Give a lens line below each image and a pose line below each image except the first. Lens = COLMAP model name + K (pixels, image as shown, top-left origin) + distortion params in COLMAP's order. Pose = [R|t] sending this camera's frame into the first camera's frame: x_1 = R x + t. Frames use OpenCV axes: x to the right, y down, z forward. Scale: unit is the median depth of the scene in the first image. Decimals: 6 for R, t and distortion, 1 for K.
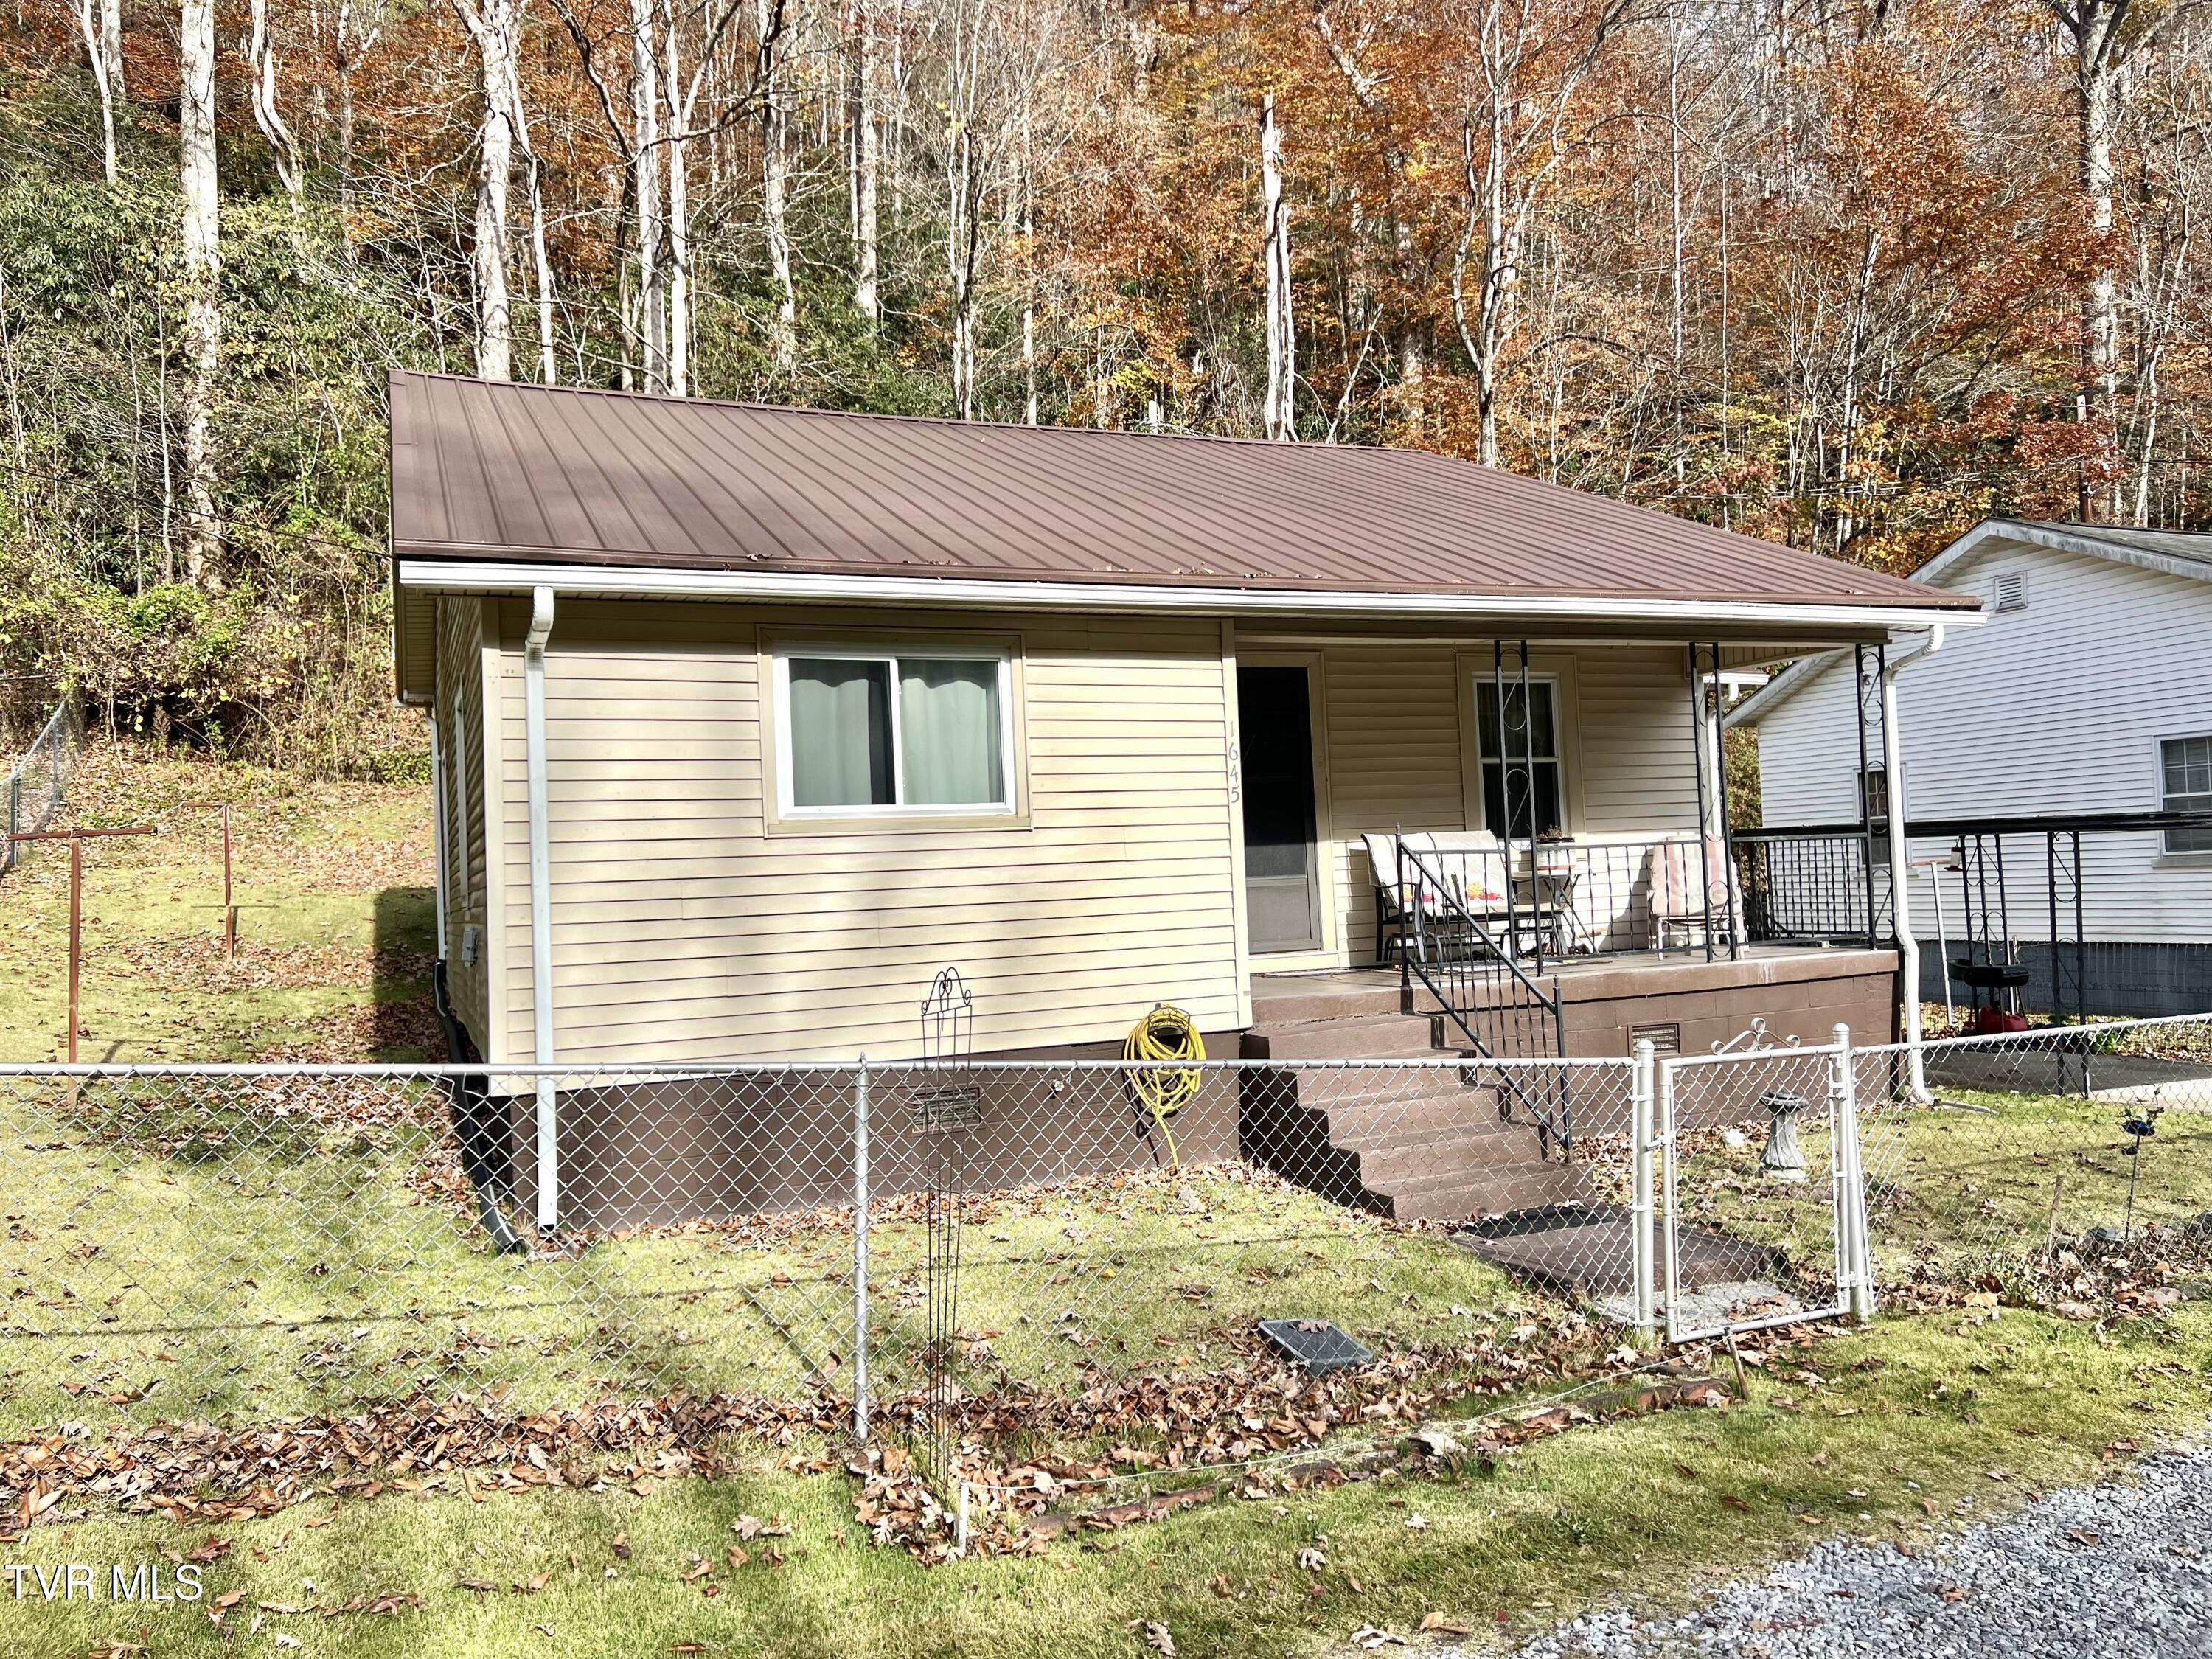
lens RADIAL K [[1651.4, 0, 1110.5], [0, 1651.4, 834.9], [0, 0, 1]] dist [0.036713, -0.017202]
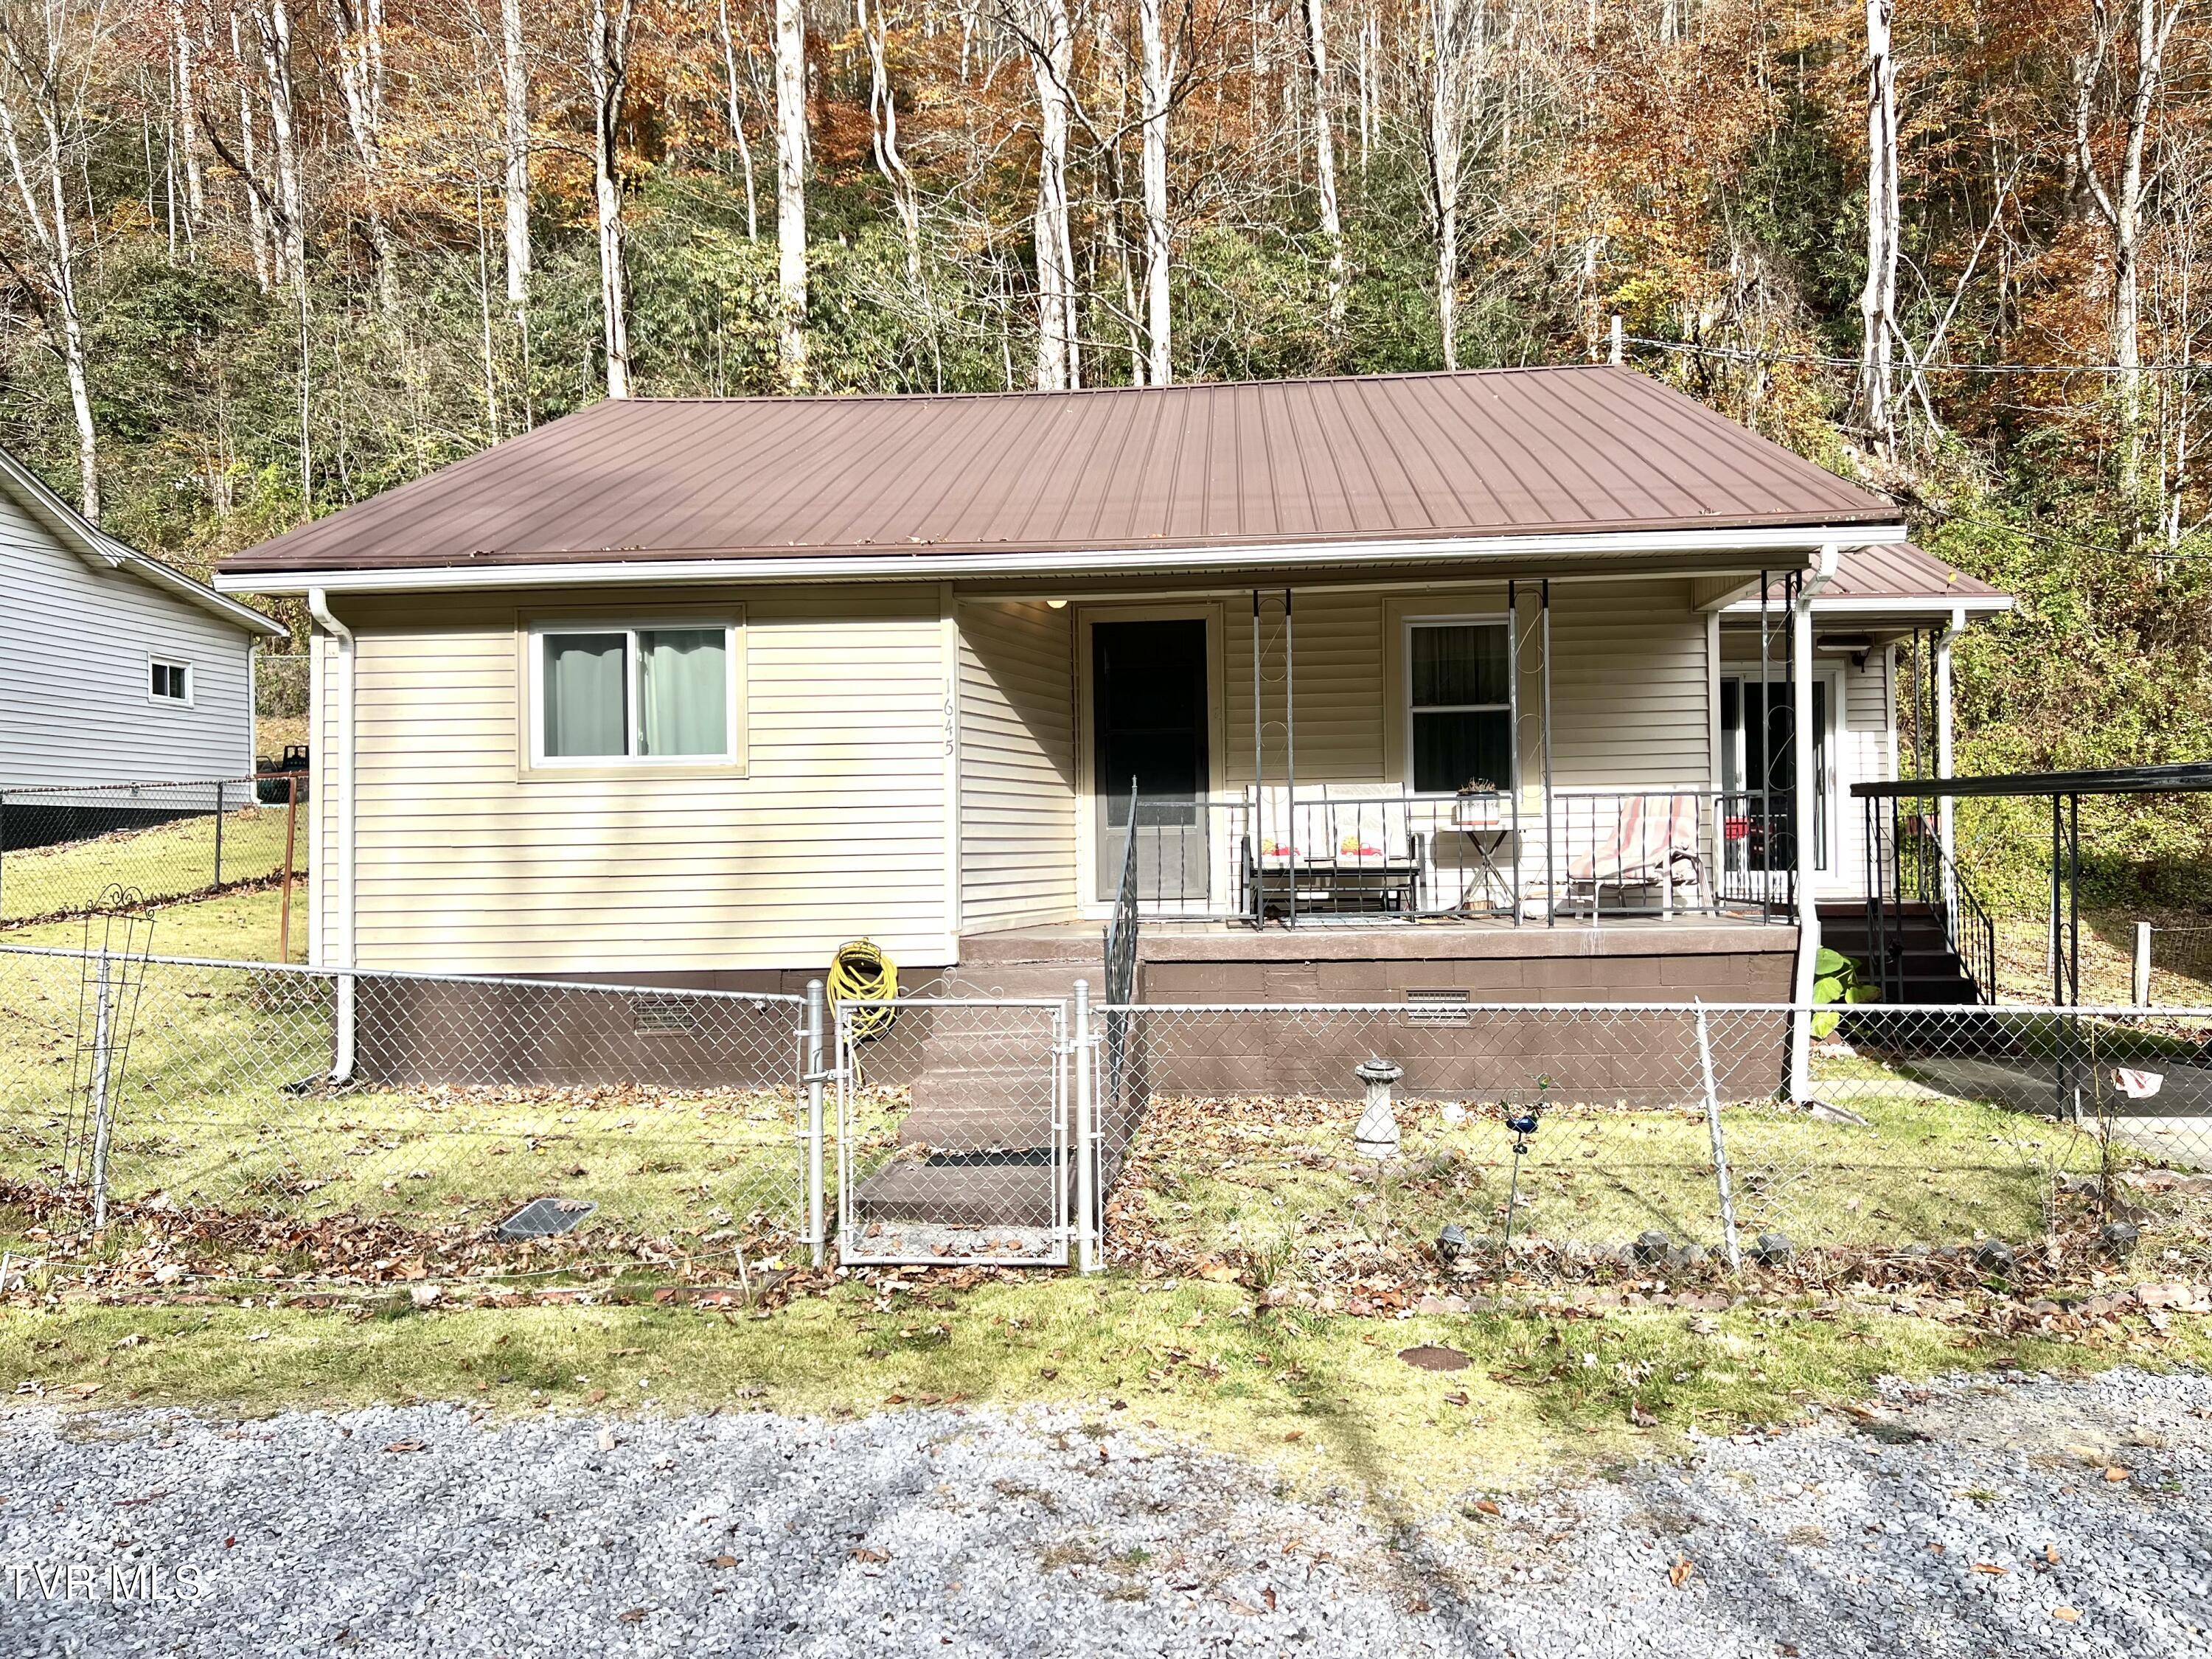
lens RADIAL K [[1651.4, 0, 1112.5], [0, 1651.4, 827.5], [0, 0, 1]] dist [0.036713, -0.017202]
pose [[0.892112, 0.023428, -0.451206, 0.674216], [-0.009318, 0.999396, 0.033470, -0.009039], [0.451718, -0.025655, 0.891792, 0.092811]]
